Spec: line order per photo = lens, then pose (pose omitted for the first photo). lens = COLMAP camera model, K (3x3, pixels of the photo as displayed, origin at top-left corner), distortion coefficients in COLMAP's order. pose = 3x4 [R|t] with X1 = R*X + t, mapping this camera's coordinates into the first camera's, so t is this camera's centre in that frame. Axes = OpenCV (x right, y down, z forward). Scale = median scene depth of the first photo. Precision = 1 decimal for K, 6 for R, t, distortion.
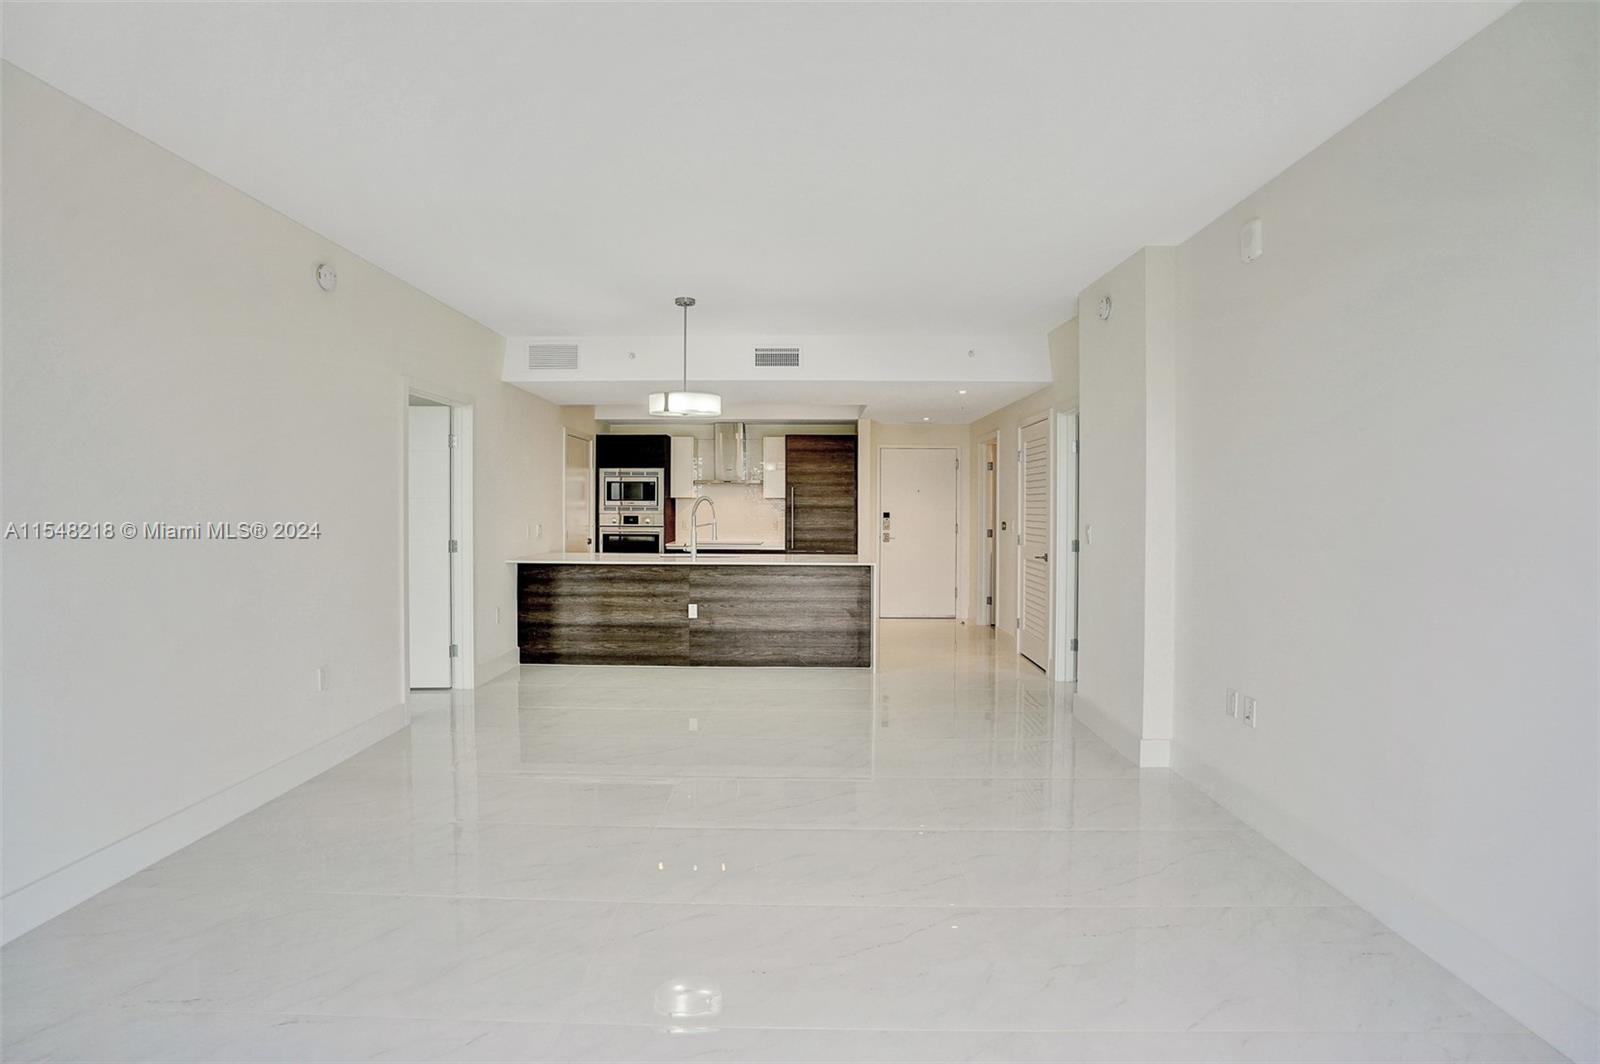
lens RADIAL K [[790.6, 0, 792.7], [0, 790.6, 504.4], [0, 0, 1]] dist [-0.000773, 0.000223]
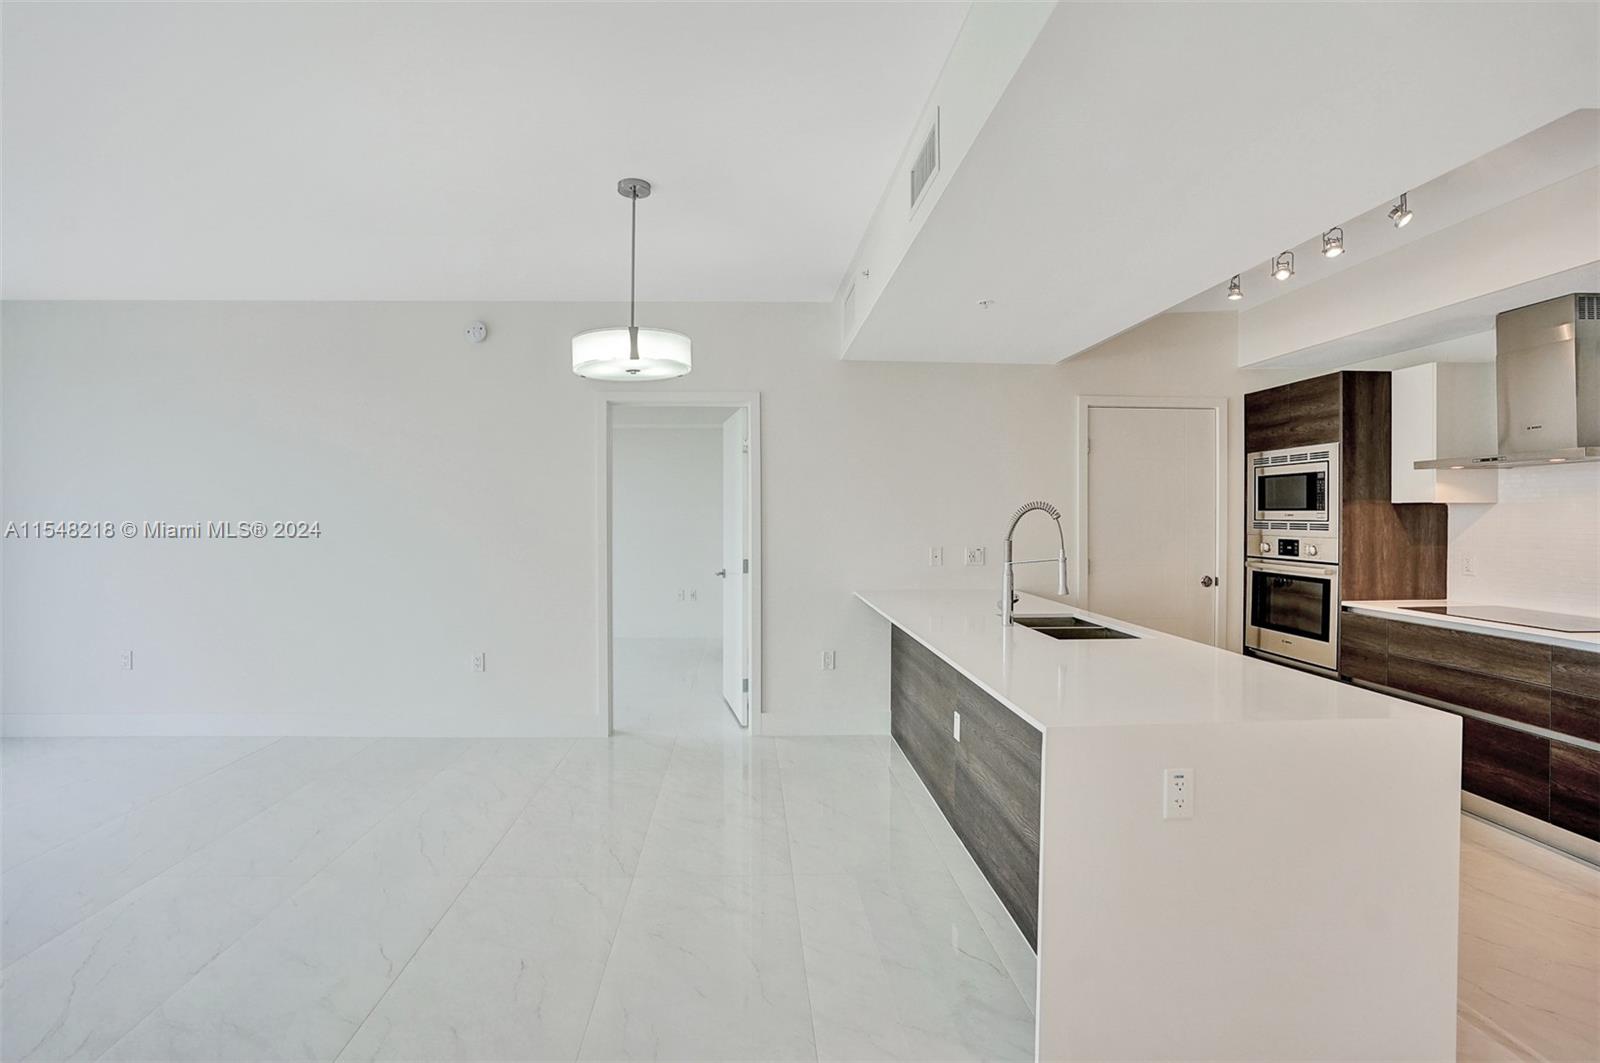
lens RADIAL K [[741.1, 0, 796.5], [0, 741.1, 524.6], [0, 0, 1]] dist [-0.015359, 0.000939]
pose [[0.067419, 0.011400, -0.997660, 0.258132], [0.000808, 0.999934, 0.011481, -0.001213], [0.997724, -0.001580, 0.067405, 0.647275]]
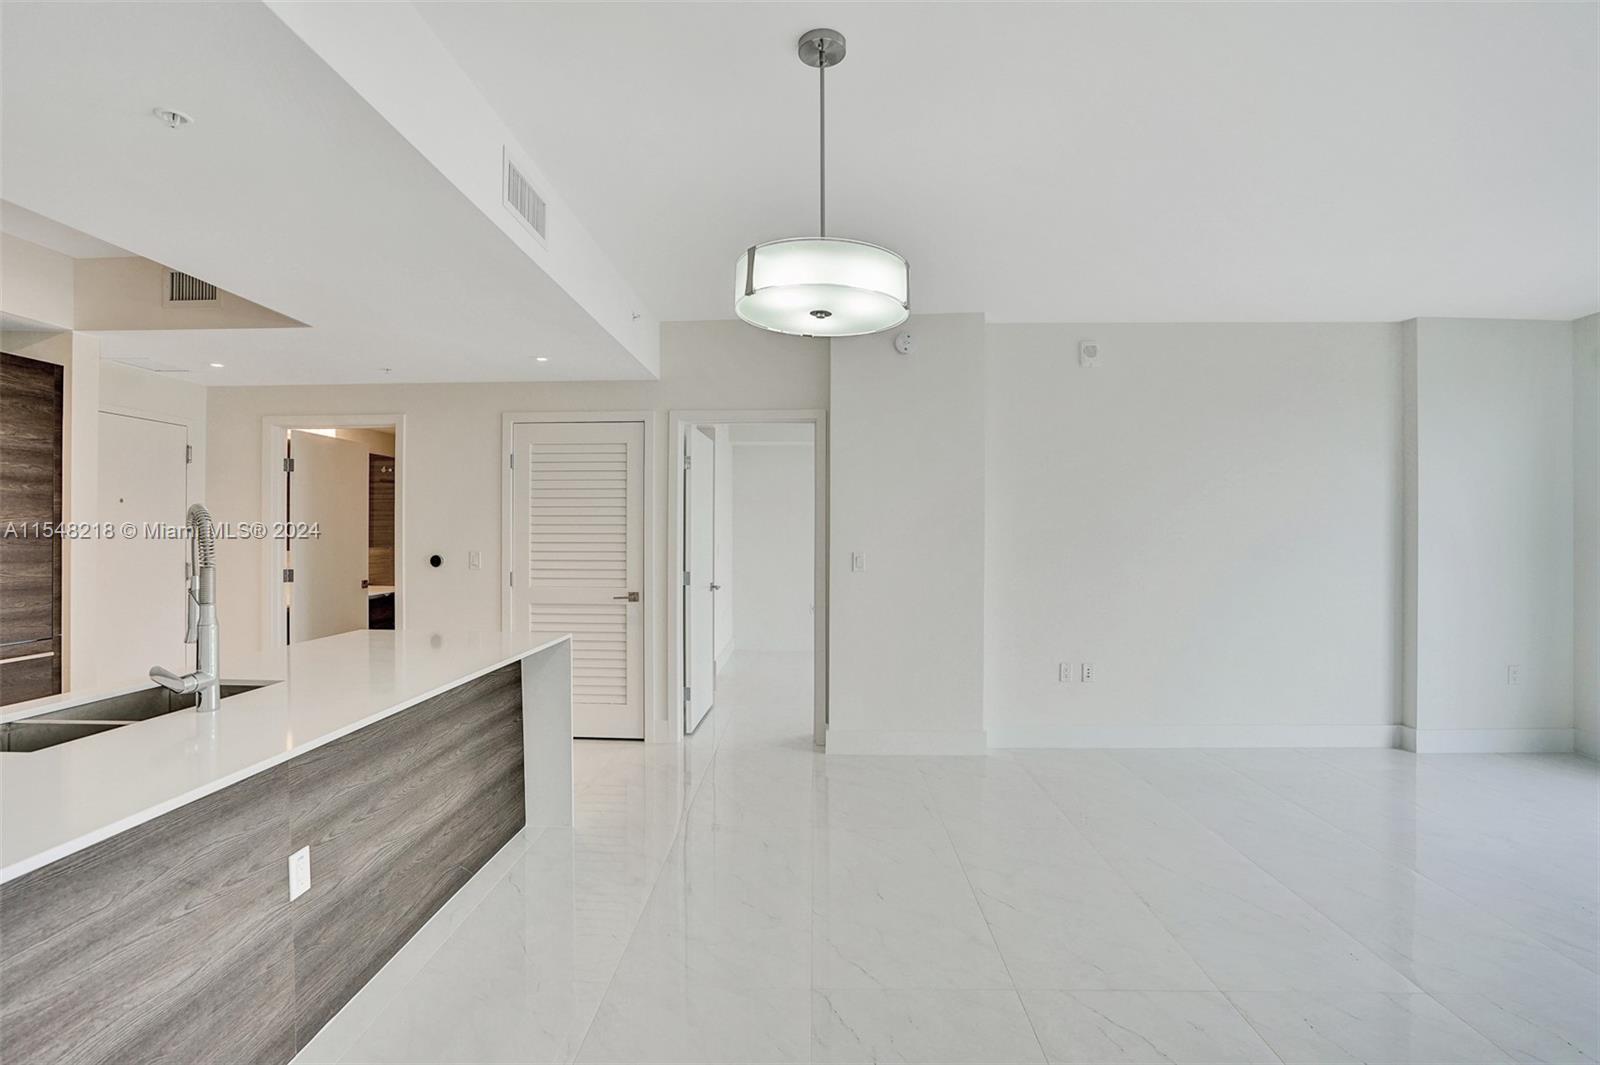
lens RADIAL K [[741.1, 0, 796.5], [0, 741.1, 525.6], [0, 0, 1]] dist [-0.015359, 0.000939]
pose [[0.003406, 0.002604, 0.999991, -0.310650], [-0.001310, 0.999996, -0.002599, -0.000911], [-0.999993, -0.001301, 0.003409, 0.602224]]
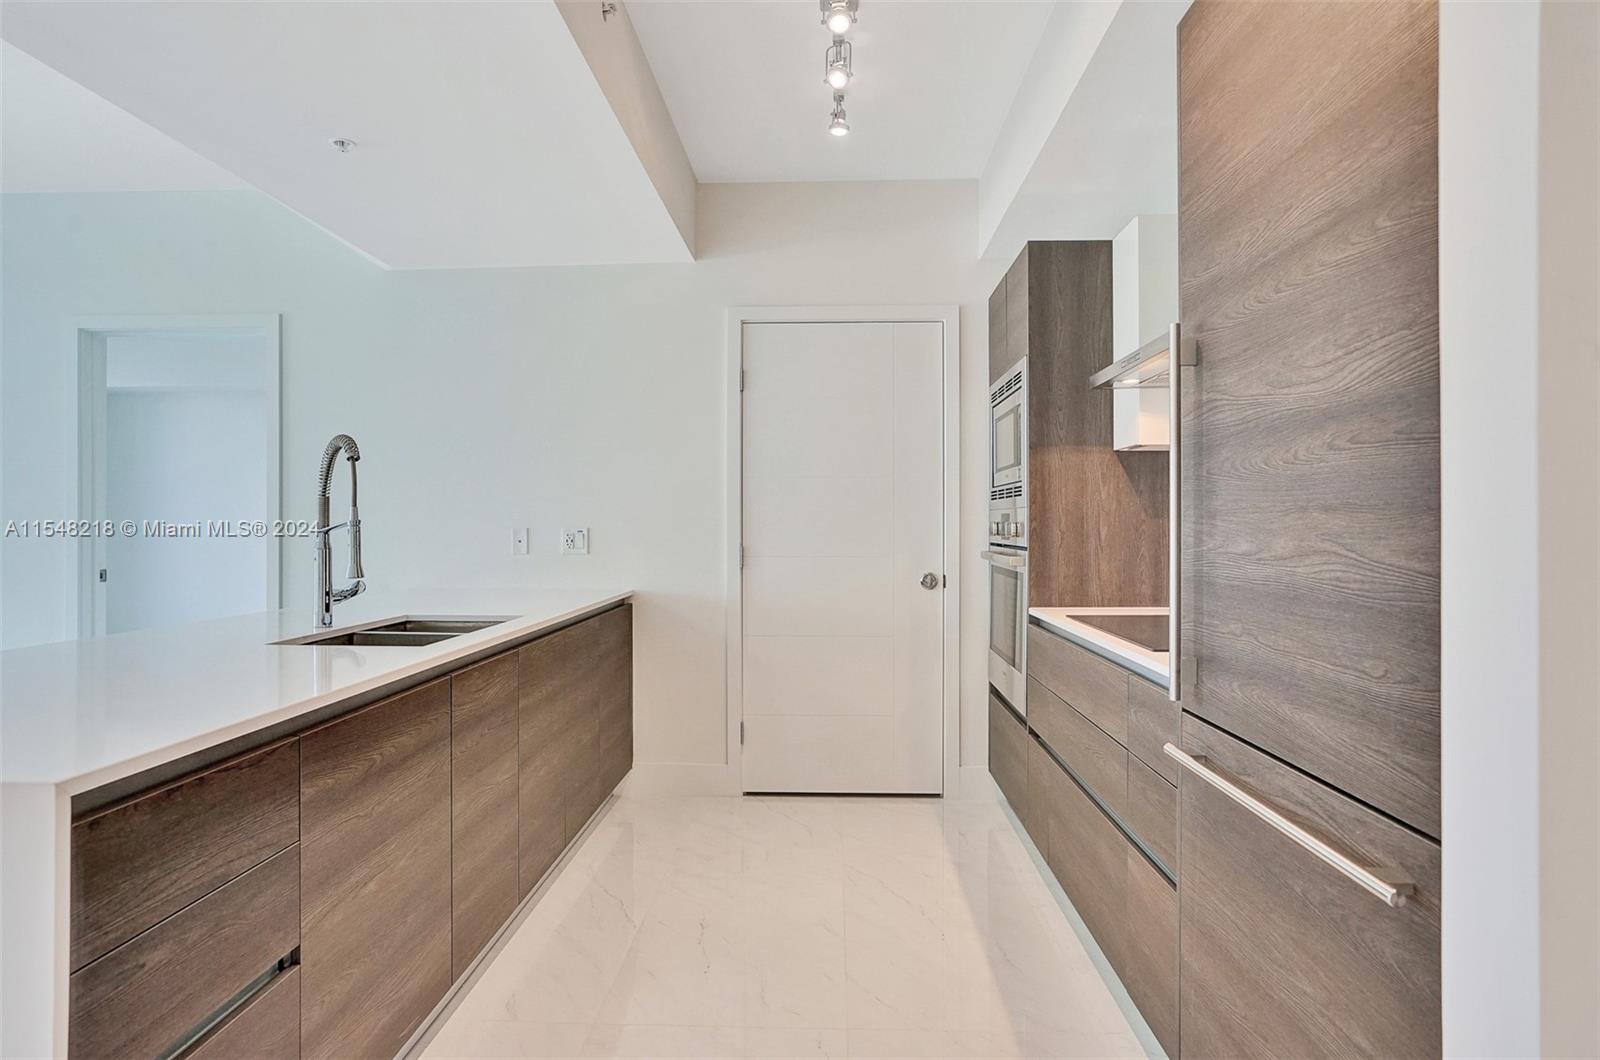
lens RADIAL K [[926.6, 0, 764.9], [0, 926.6, 525.8], [0, 0, 1]] dist [0.002976, 0.001571]
pose [[-0.057118, -0.000937, -0.998367, 0.194725], [-0.001553, 0.999998, -0.000849, 0.019941], [0.998366, 0.001502, -0.057119, 0.925114]]
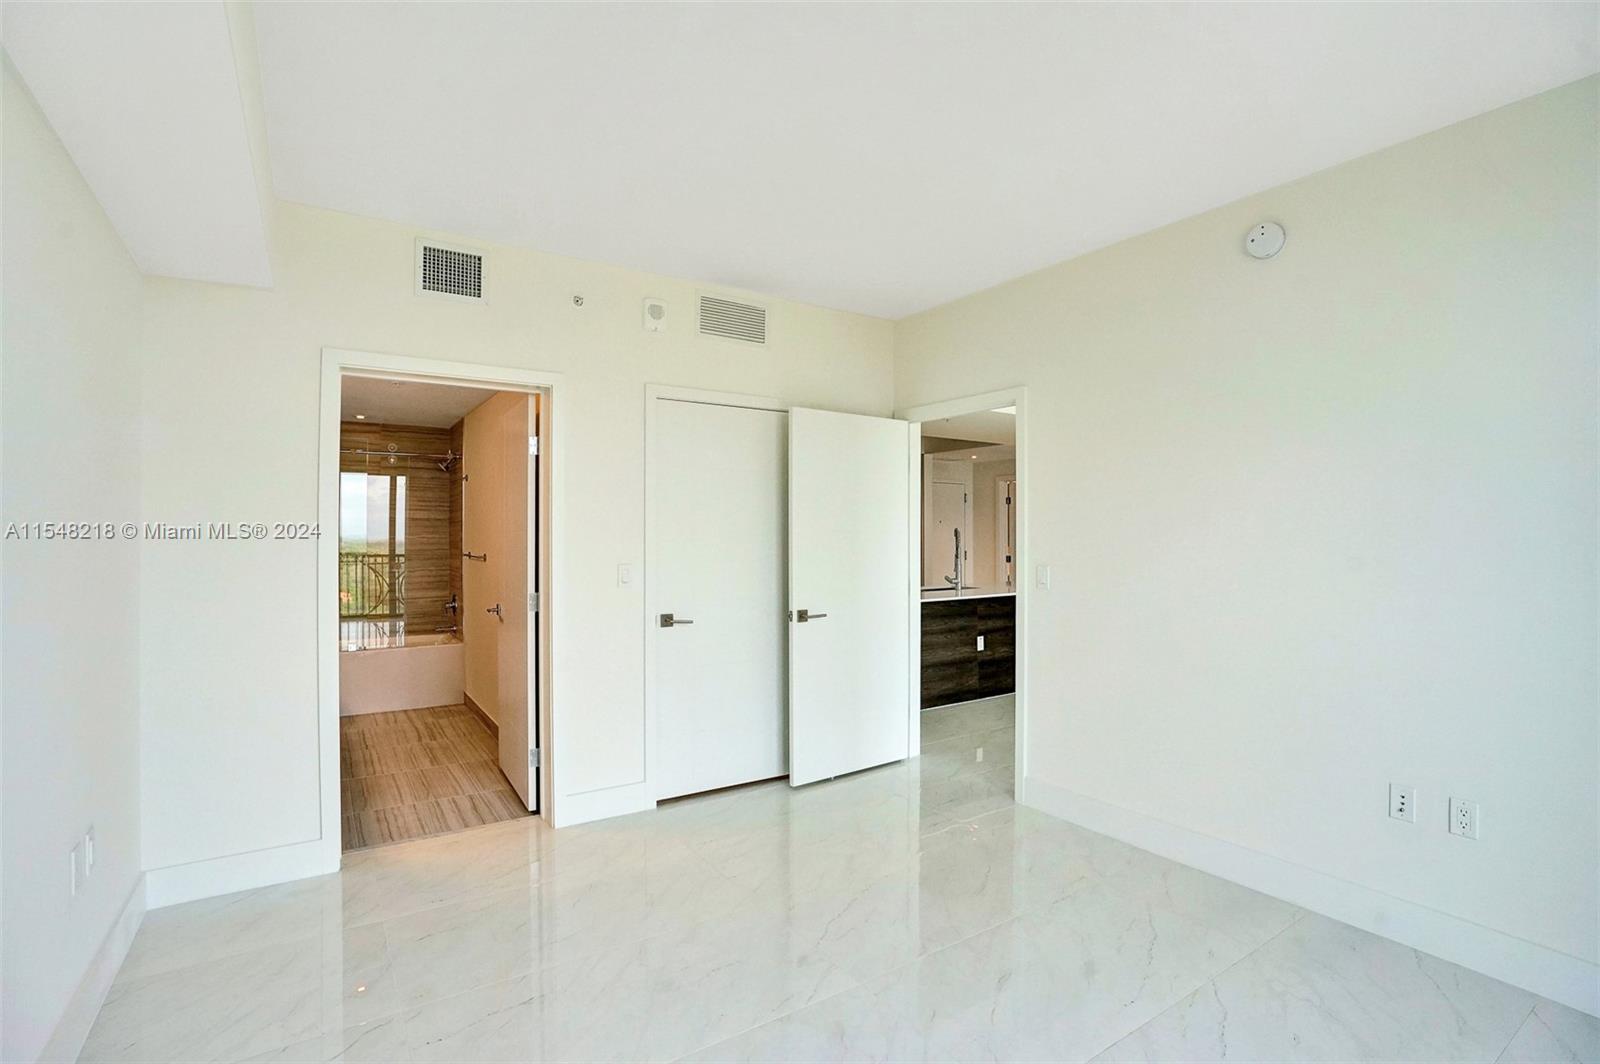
lens RADIAL K [[751.1, 0, 774.4], [0, 751.1, 546.4], [0, 0, 1]] dist [-0.060535, 0.020942]
pose [[0.828386, -0.012714, 0.560013, -0.644237], [0.001726, 0.999796, 0.020146, -0.004012], [-0.560154, -0.015722, 0.828239, 0.280154]]
